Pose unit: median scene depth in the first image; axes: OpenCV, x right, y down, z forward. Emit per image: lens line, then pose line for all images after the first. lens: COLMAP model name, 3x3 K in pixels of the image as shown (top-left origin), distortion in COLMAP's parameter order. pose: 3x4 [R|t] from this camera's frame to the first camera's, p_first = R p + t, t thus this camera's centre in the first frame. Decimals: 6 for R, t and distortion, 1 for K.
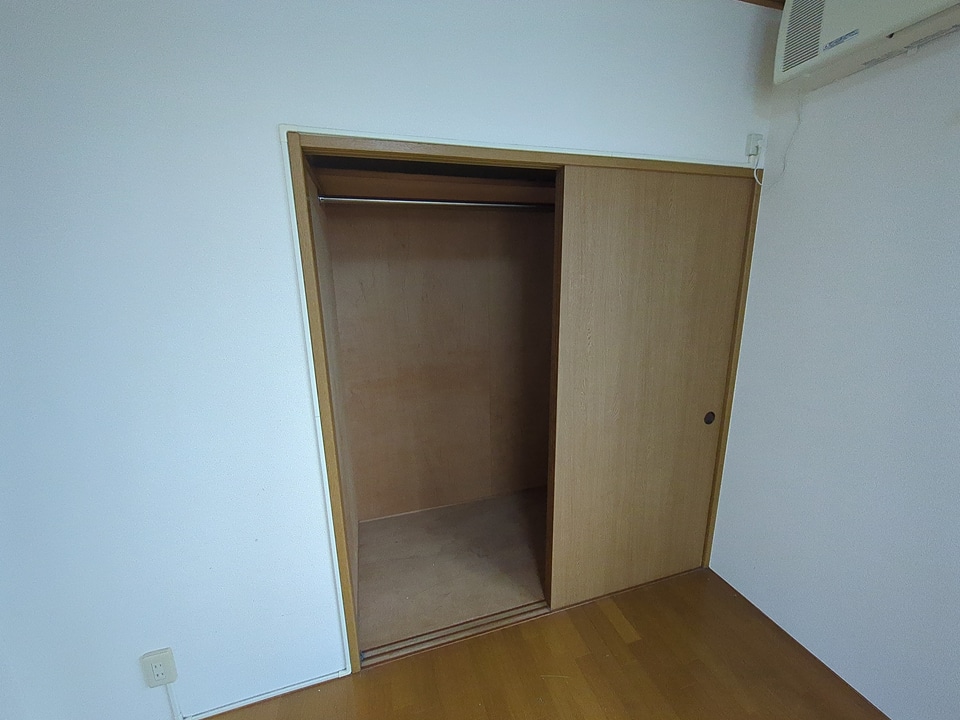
lens RADIAL K [[373.9, 0, 480.0], [0, 373.9, 360.0], [0, 0, 1]] dist [0.000172, -0.000105]
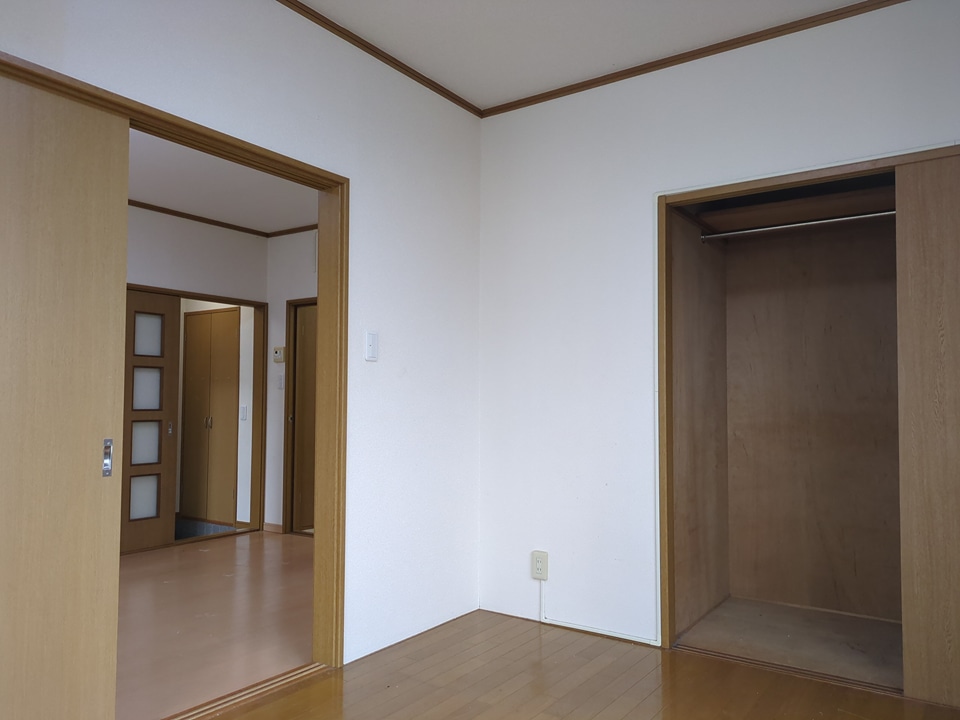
lens RADIAL K [[718.8, 0, 479.7], [0, 718.8, 363.9], [0, 0, 1]] dist [0.016436, 0.001516]
pose [[0.619414, -0.020452, -0.784798, 0.923207], [-0.188777, 0.966449, -0.174181, 0.488989], [0.762030, 0.256042, 0.594771, -0.788763]]
